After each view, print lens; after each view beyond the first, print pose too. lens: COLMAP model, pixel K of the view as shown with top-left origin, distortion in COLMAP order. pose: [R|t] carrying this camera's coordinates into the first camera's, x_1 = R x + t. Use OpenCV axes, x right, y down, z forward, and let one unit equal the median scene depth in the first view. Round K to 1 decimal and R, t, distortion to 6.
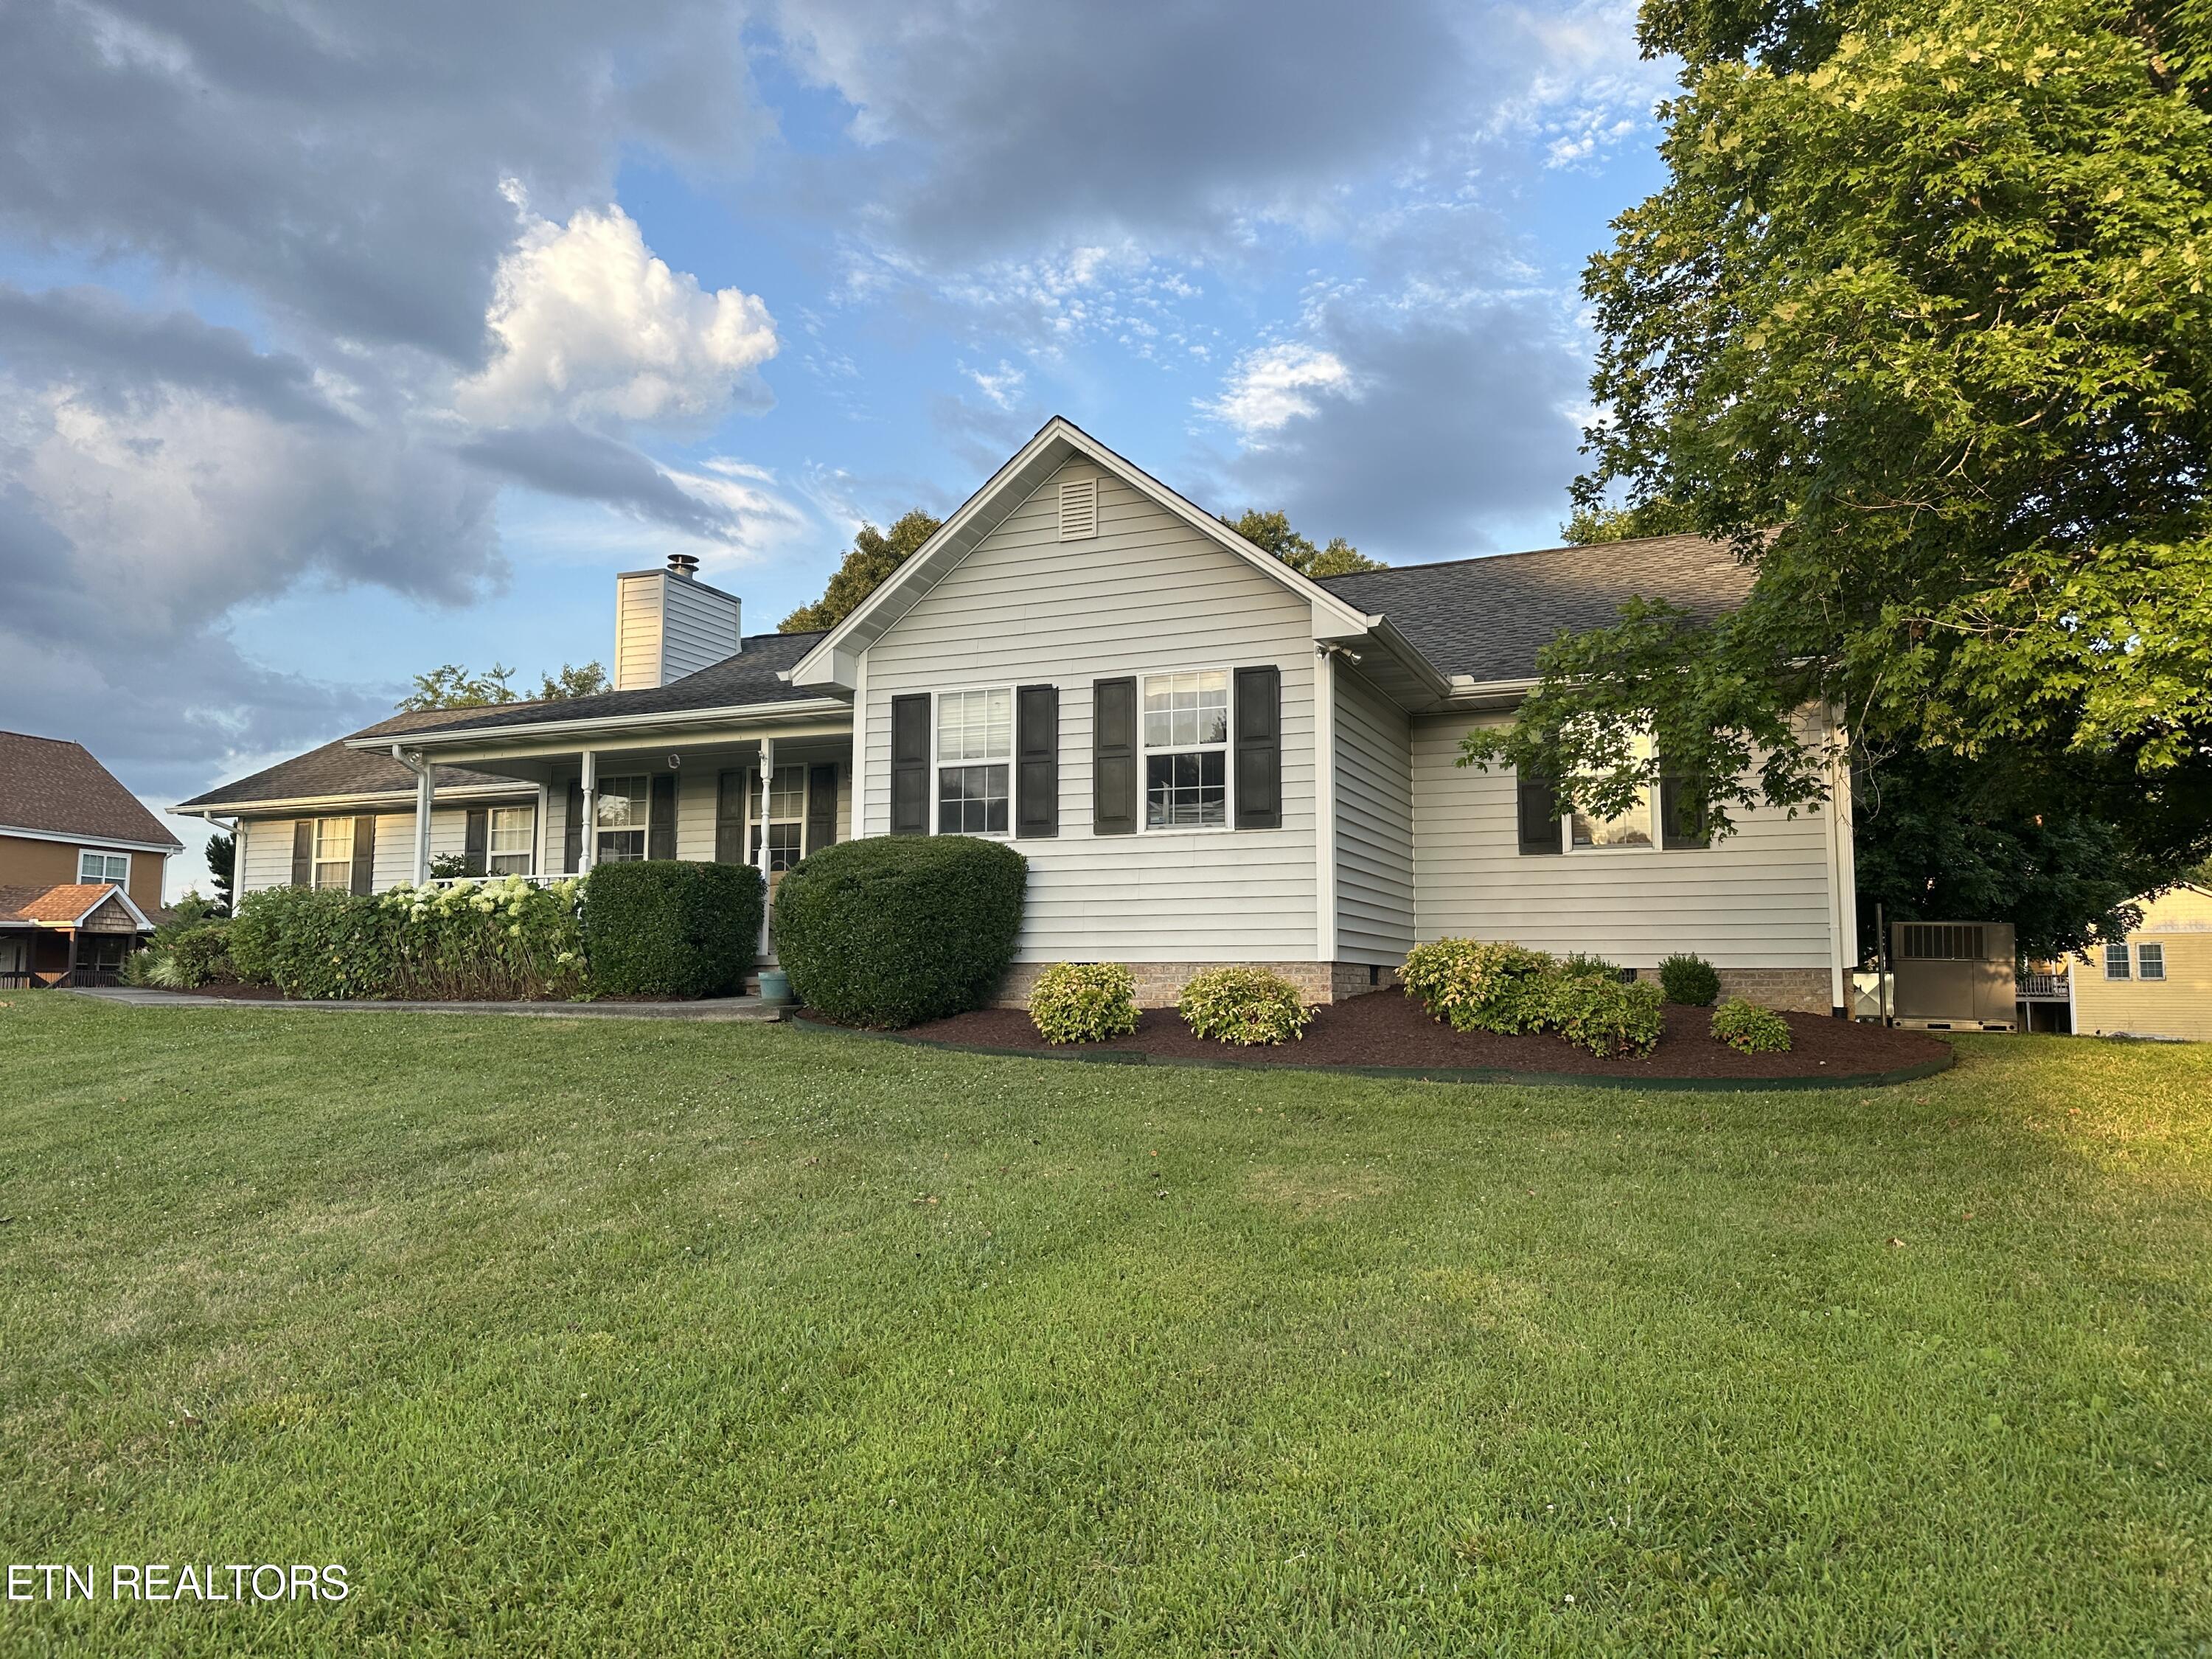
lens RADIAL K [[1557.8, 0, 1106.0], [0, 1557.8, 829.5], [0, 0, 1]] dist [0.022035, -0.029481]
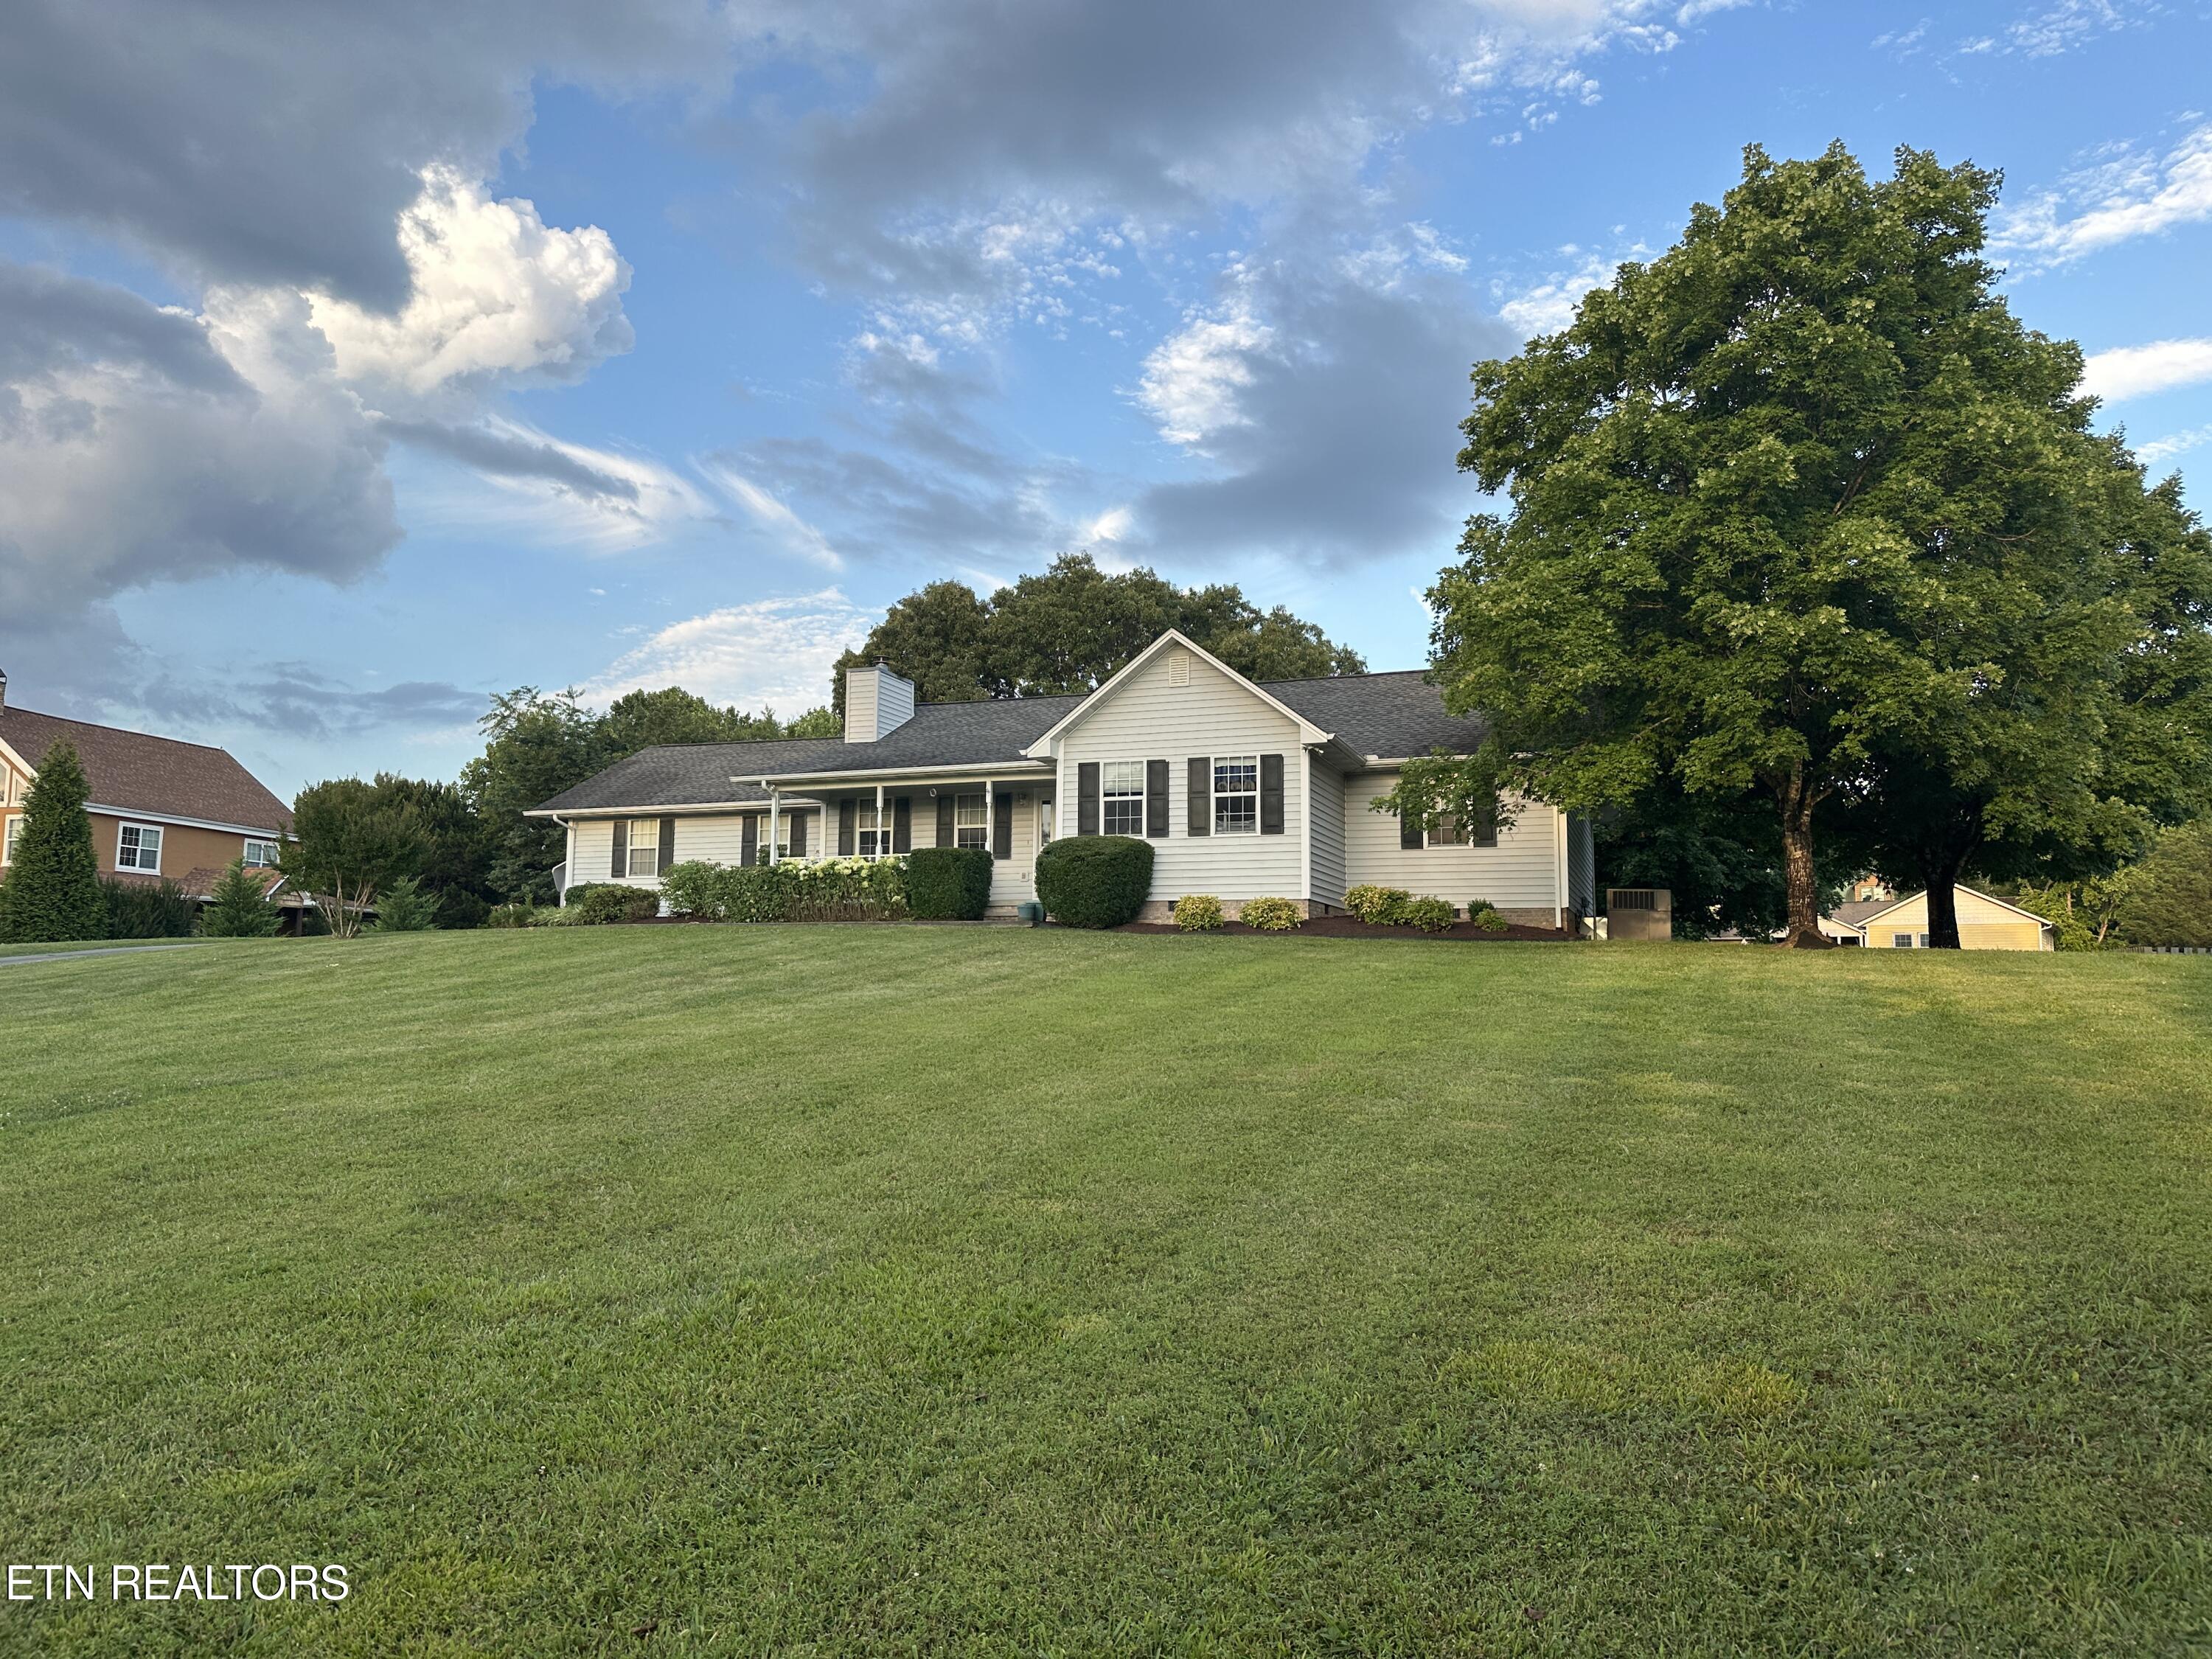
lens RADIAL K [[1545.6, 0, 1106.0], [0, 1545.6, 829.5], [0, 0, 1]] dist [-0.007012, -0.000518]
pose [[0.998570, 0.010819, 0.052359, -0.212816], [-0.010797, 0.999941, -0.000697, -0.002756], [-0.052364, 0.000131, 0.998628, -0.952077]]
